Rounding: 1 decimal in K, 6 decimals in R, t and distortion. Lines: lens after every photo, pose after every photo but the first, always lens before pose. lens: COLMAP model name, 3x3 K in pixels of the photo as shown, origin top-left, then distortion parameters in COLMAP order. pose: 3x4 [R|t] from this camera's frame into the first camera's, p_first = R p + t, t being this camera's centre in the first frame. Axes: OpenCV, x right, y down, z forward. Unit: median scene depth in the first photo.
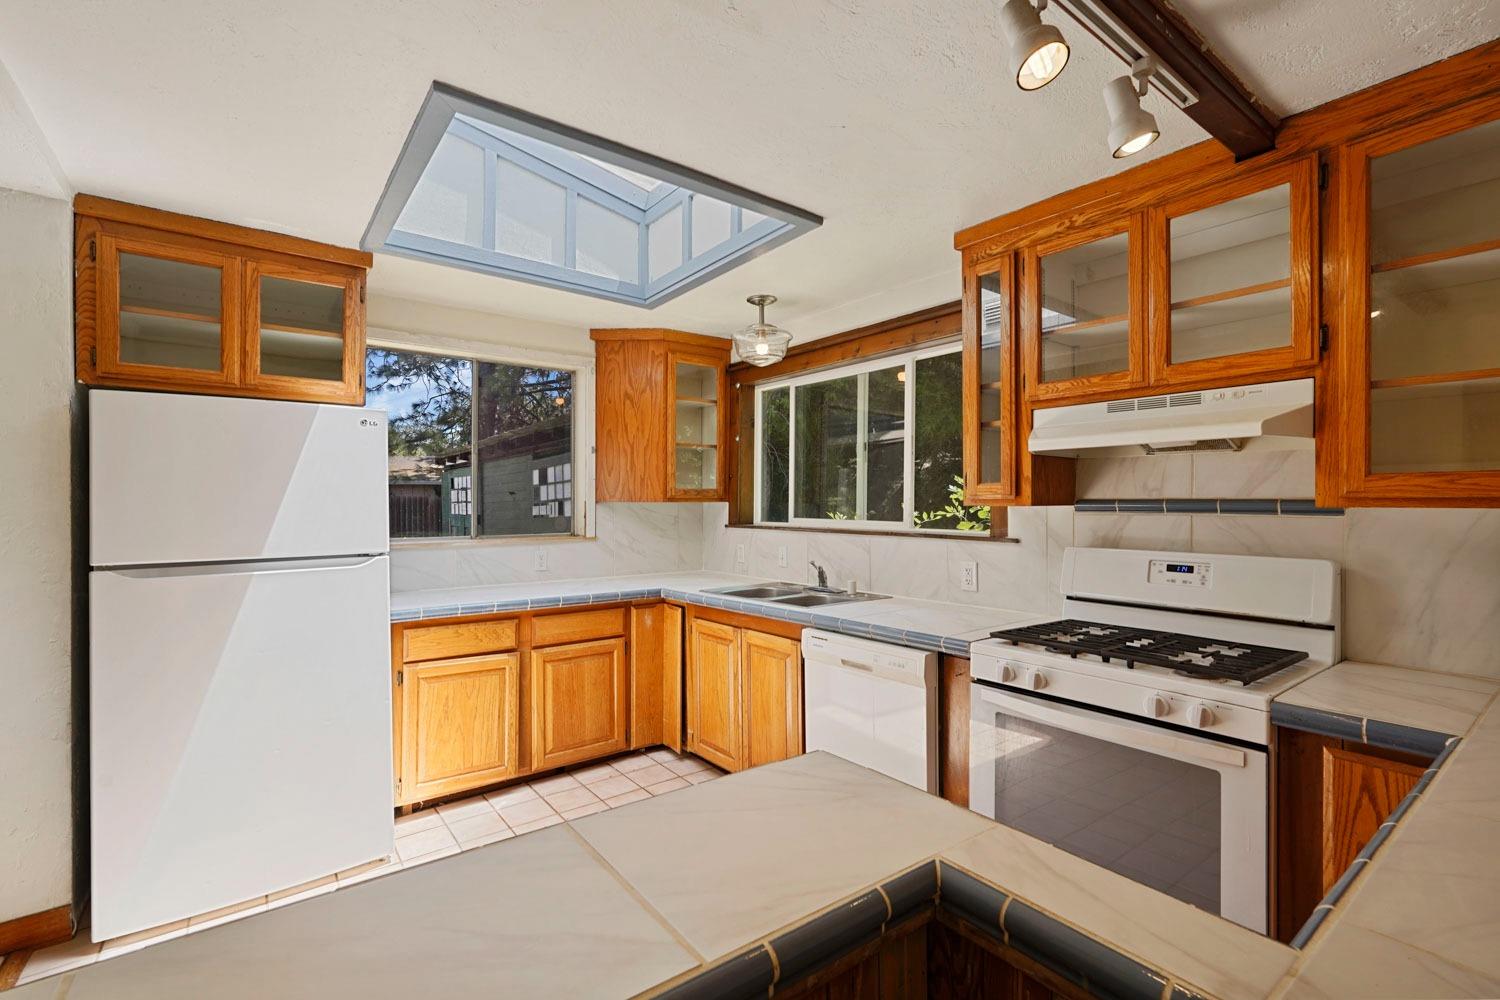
lens RADIAL K [[664.3, 0, 751.1], [0, 664.3, 501.3], [0, 0, 1]] dist [-0.014673, 0.005896]
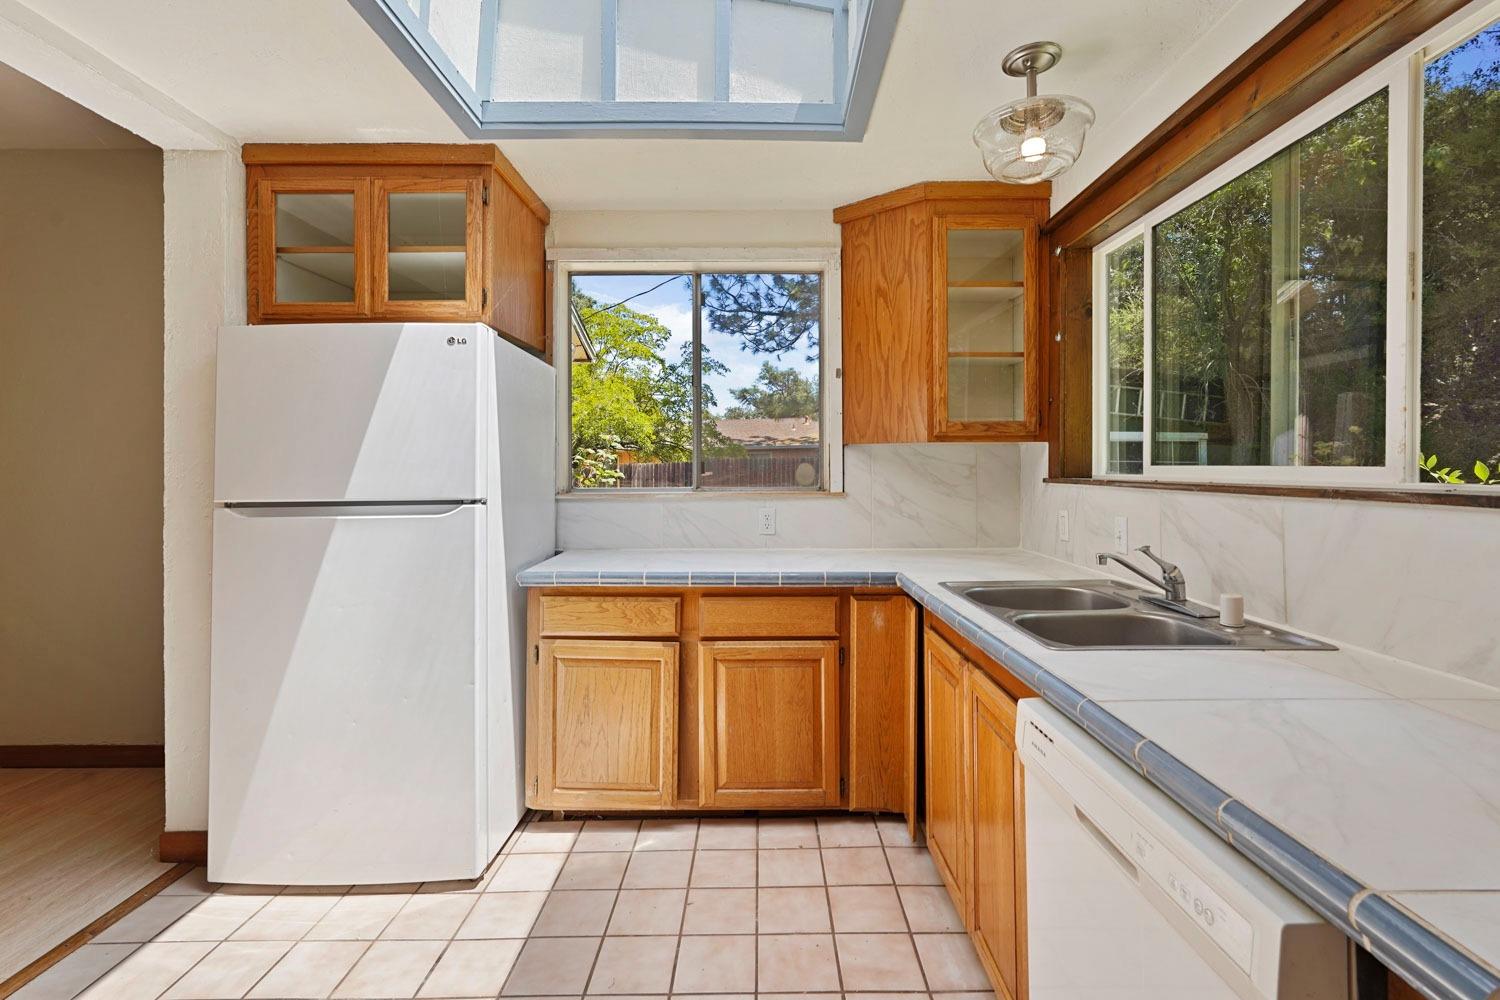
lens RADIAL K [[664.3, 0, 774.5], [0, 664.3, 461.3], [0, 0, 1]] dist [-0.014673, 0.005896]
pose [[0.796521, -0.007752, -0.604562, 0.183099], [0.005187, 0.999969, -0.005988, 0.029417], [0.604589, 0.001634, 0.796536, 0.465865]]
